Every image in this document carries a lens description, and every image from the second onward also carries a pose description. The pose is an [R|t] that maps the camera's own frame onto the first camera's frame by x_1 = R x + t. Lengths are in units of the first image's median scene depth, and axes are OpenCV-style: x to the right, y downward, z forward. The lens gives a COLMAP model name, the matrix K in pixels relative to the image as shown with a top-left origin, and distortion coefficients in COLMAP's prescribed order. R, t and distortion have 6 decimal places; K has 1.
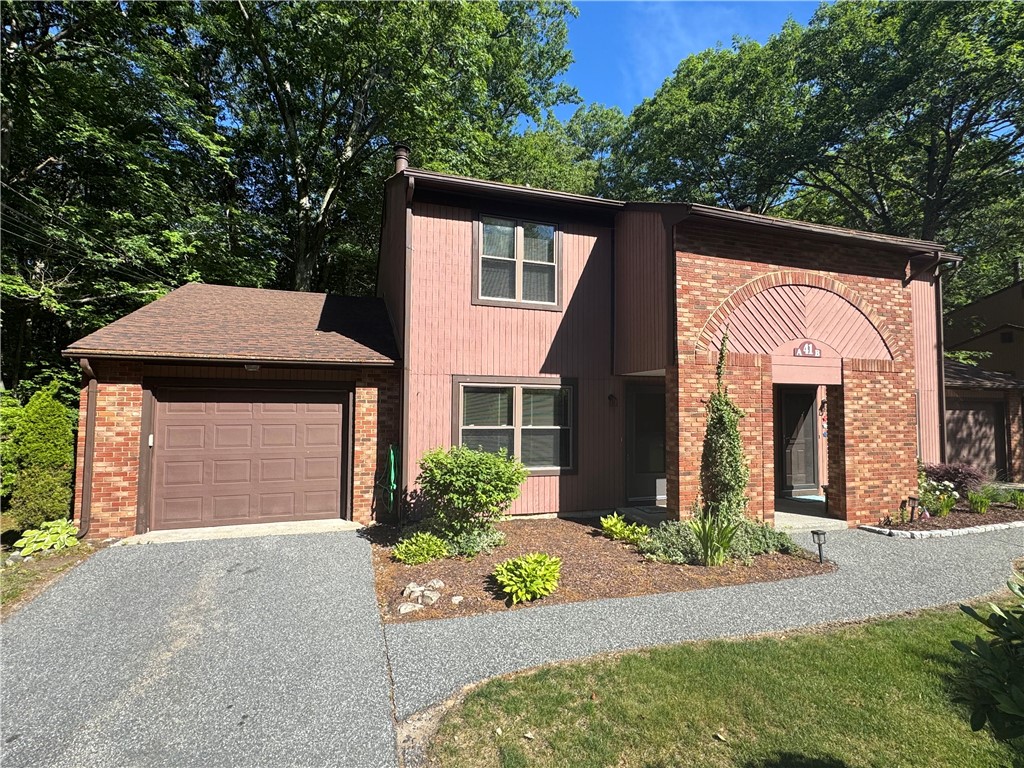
lens RADIAL K [[493.1, 0, 512.9], [0, 493.1, 383.3], [0, 0, 1]] dist [-0.003662, 0.003397]
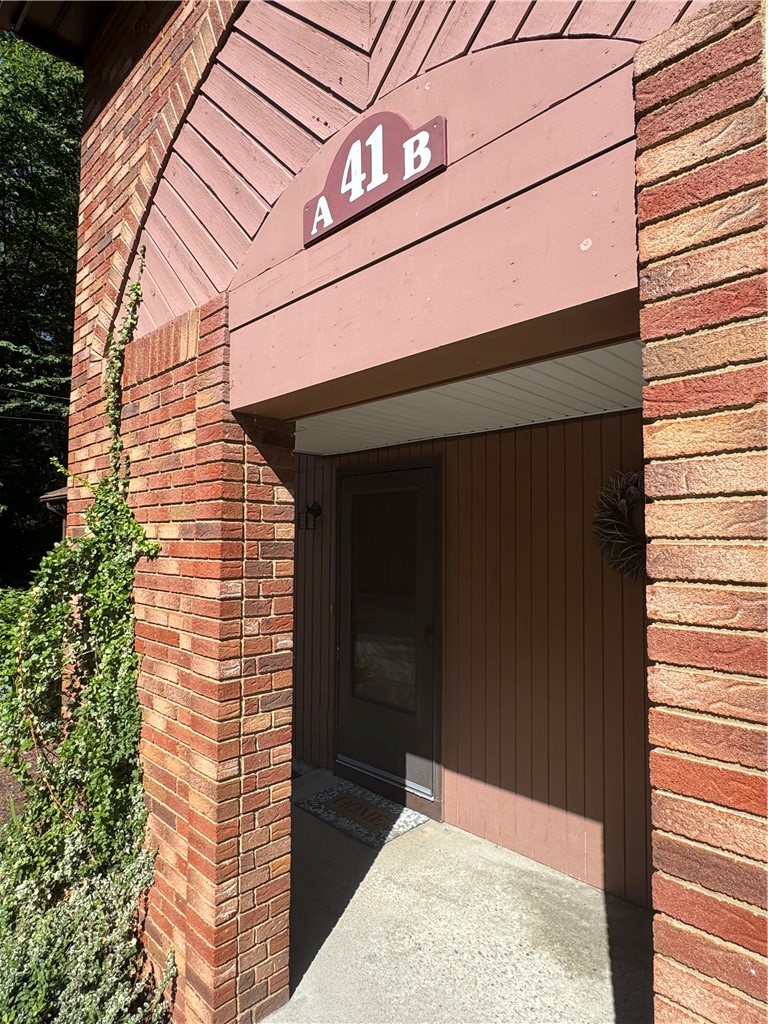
lens RADIAL K [[600.5, 0, 383.0], [0, 600.5, 509.5], [0, 0, 1]] dist [0.003208, 0.000181]
pose [[0.442937, -0.053284, -0.894968, 0.789308], [0.046092, 0.998266, -0.036623, 0.057565], [0.895367, -0.025029, 0.444624, 0.918082]]
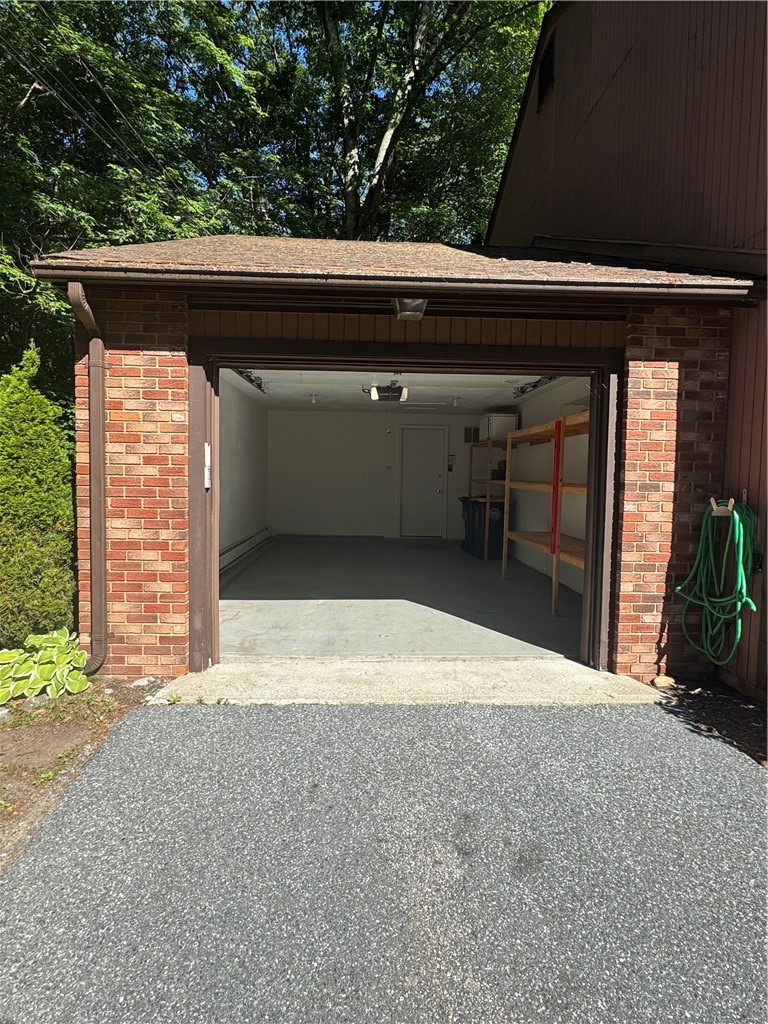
lens RADIAL K [[600.5, 0, 387.3], [0, 600.5, 512.6], [0, 0, 1]] dist [0.003208, 0.000181]
pose [[0.962516, 0.025834, -0.269991, -0.381988], [0.003922, 0.994024, 0.109096, 0.081089], [0.271196, -0.106065, 0.956662, 0.456535]]
